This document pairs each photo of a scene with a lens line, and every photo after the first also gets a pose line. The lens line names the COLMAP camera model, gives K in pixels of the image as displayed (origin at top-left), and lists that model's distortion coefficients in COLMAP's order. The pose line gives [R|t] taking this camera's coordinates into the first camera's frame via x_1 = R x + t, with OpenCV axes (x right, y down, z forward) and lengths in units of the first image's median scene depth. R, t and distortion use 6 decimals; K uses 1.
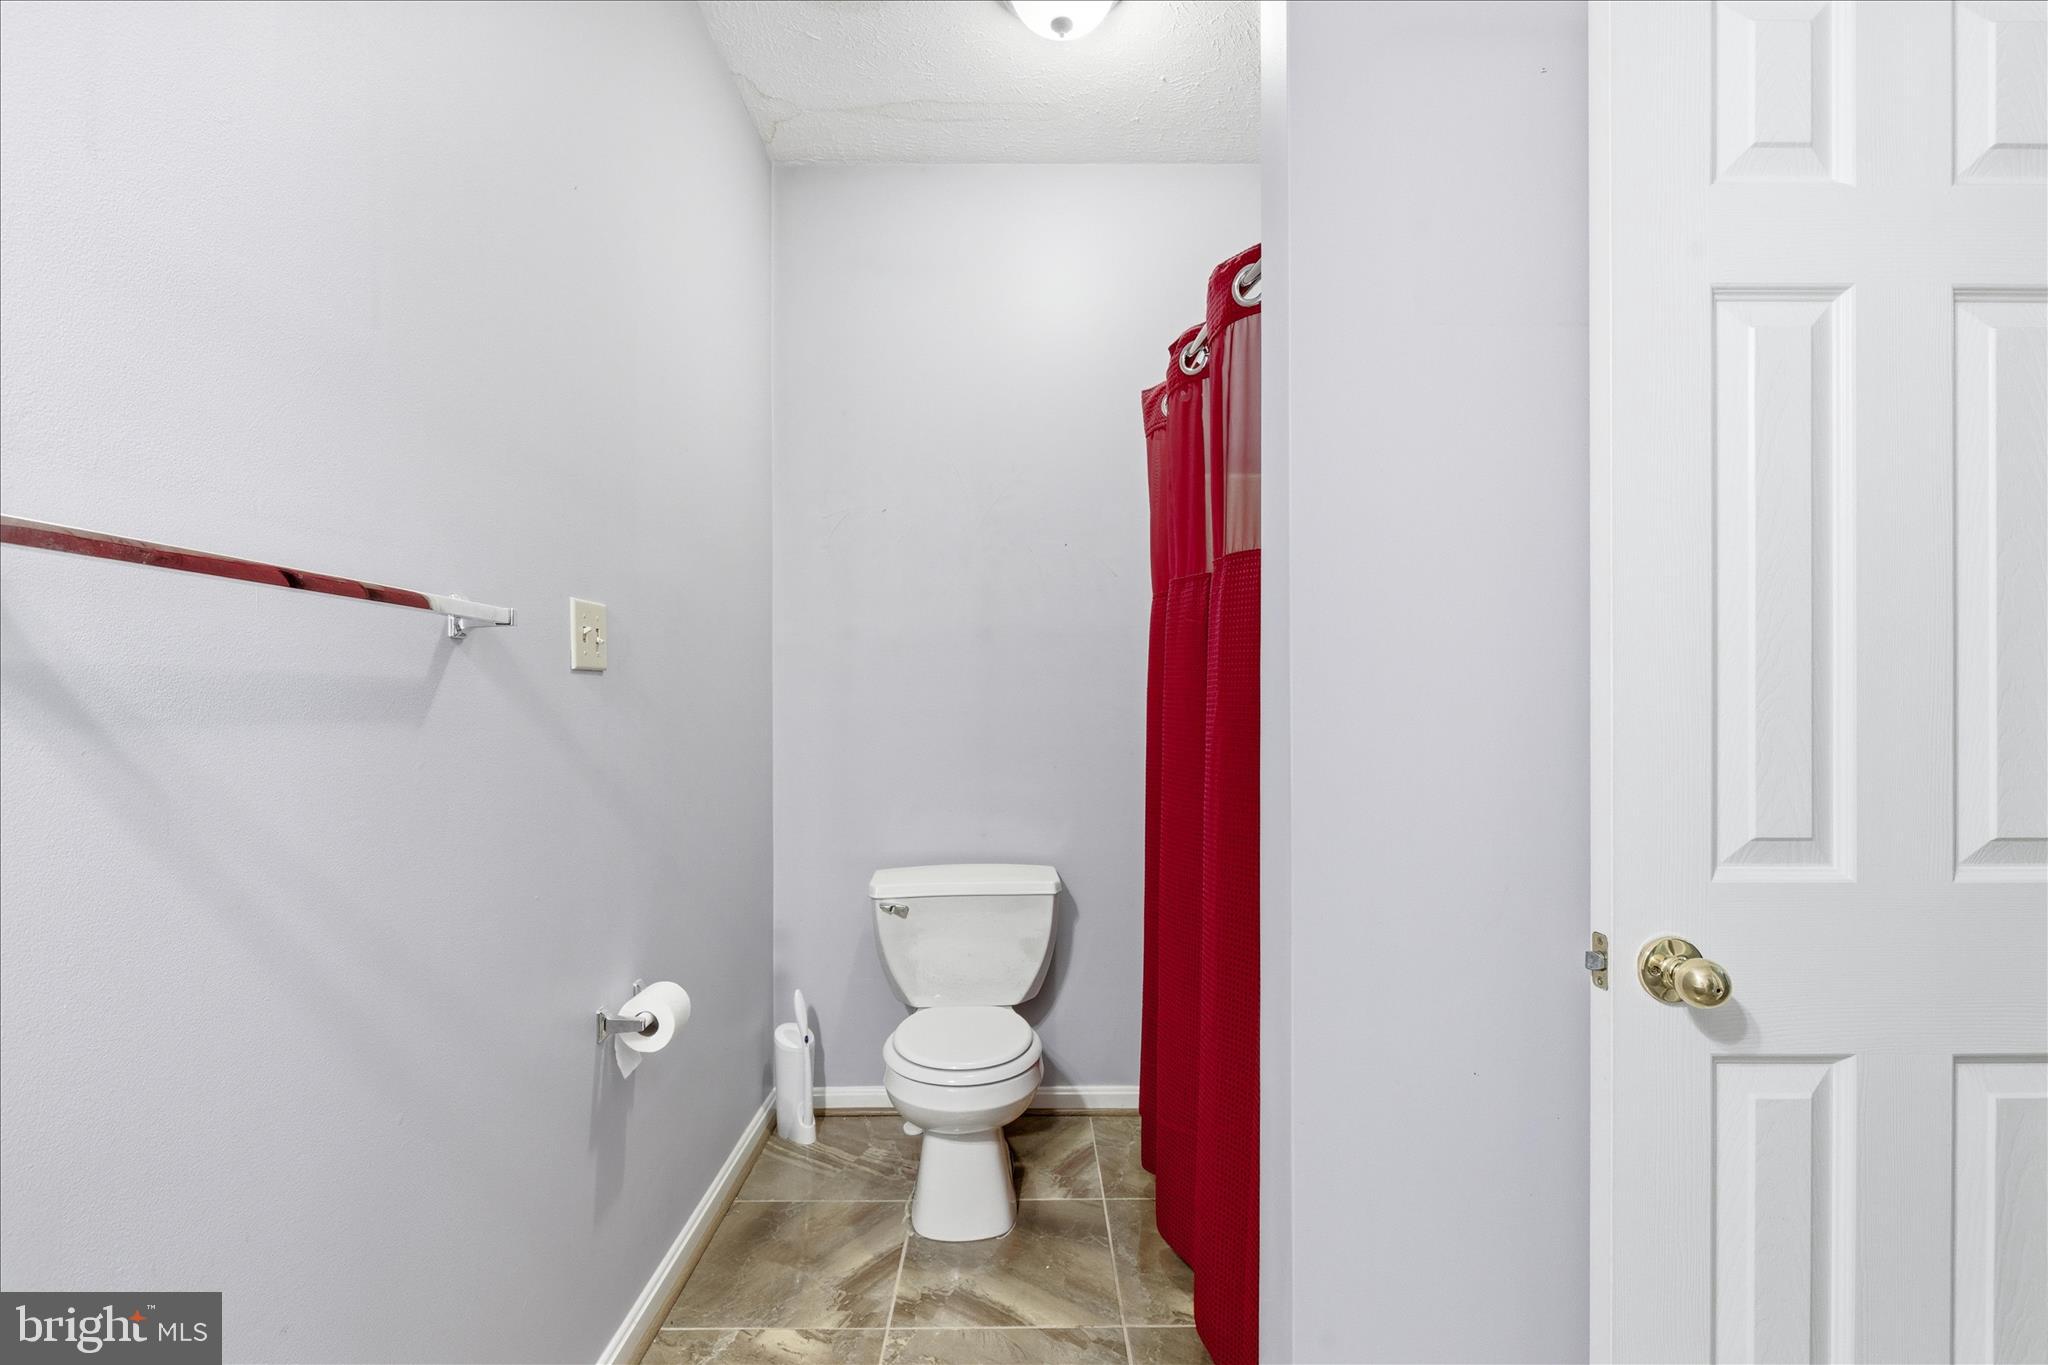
lens RADIAL K [[939.8, 0, 1040.5], [0, 939.8, 700.5], [0, 0, 1]] dist [-0.004018, 0.000090]
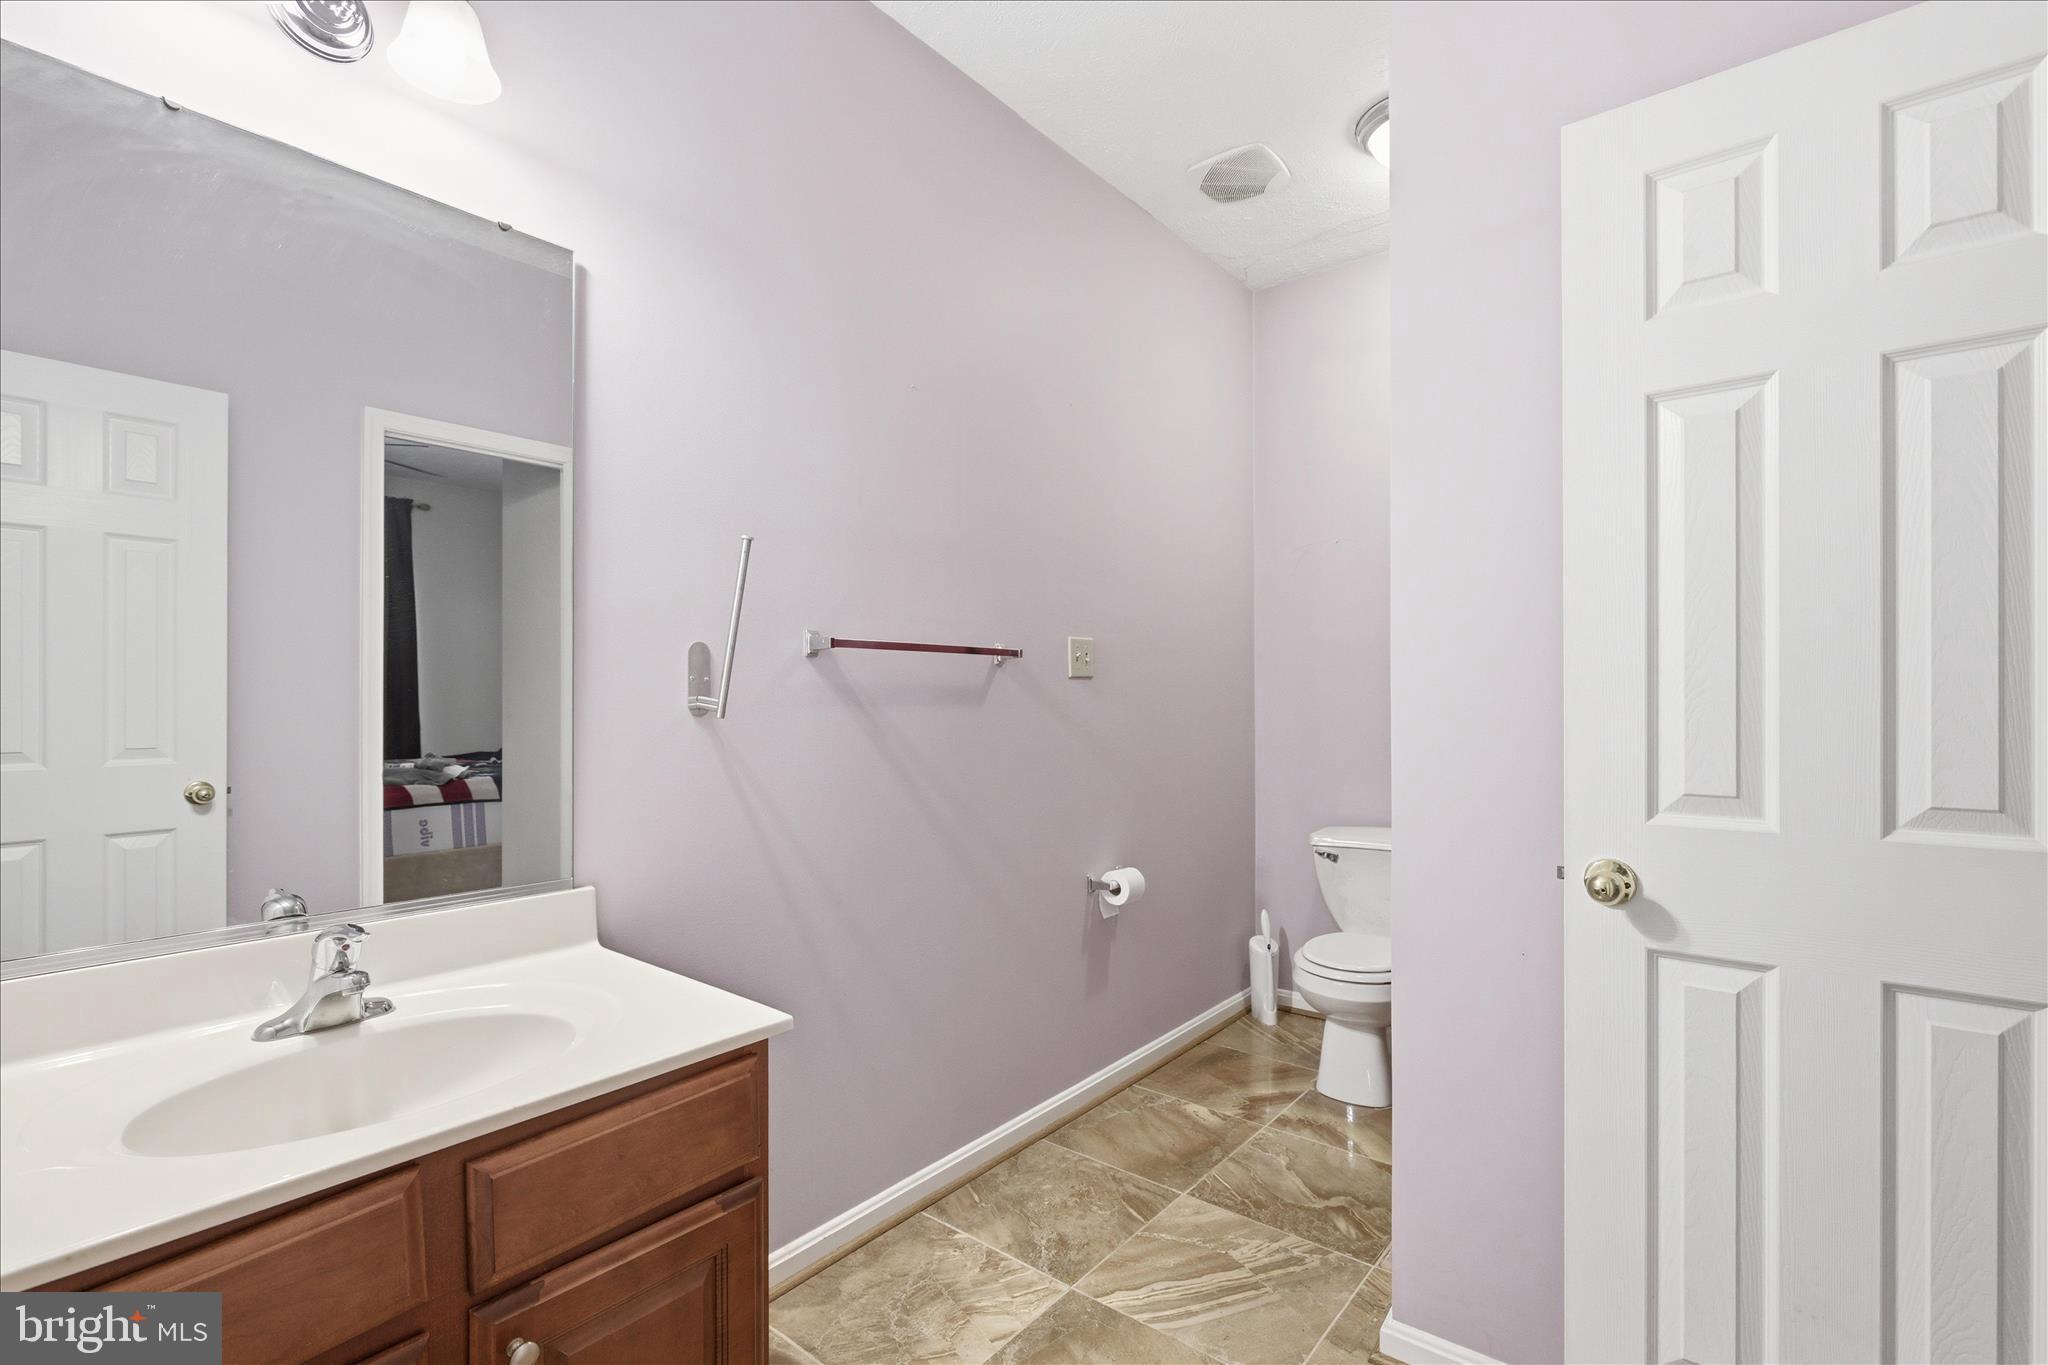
lens RADIAL K [[939.8, 0, 1033.3], [0, 939.8, 697.0], [0, 0, 1]] dist [-0.004018, 0.000090]
pose [[0.773445, -0.001083, -0.633862, 0.536711], [0.003307, 0.999992, 0.002327, -0.000043], [0.633855, -0.003895, 0.773442, -0.390648]]
